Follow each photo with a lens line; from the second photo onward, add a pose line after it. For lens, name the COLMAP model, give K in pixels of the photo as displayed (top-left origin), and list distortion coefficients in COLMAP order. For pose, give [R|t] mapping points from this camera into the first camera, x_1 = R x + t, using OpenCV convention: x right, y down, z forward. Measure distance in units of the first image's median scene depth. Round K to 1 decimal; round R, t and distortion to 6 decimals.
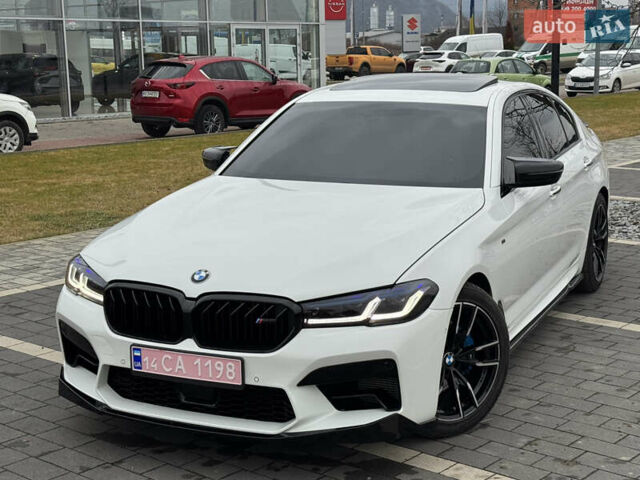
lens RADIAL K [[1041.7, 0, 320.0], [0, 1041.7, 240.0], [0, 0, 1]] dist [0.133248, 0.075618]
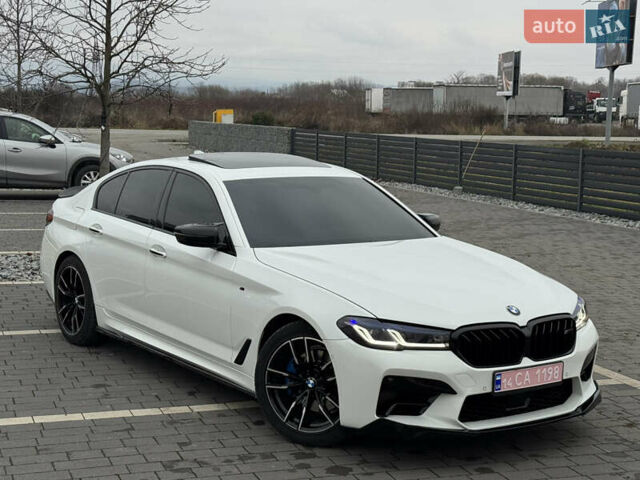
lens RADIAL K [[1073.7, 0, 320.0], [0, 1073.7, 240.0], [0, 0, 1]] dist [0.137118, -0.077924]
pose [[0.501910, -0.080095, 0.861204, -1.383462], [0.130010, 0.991377, 0.016431, -0.106021], [-0.855093, 0.103718, 0.507994, 0.498563]]
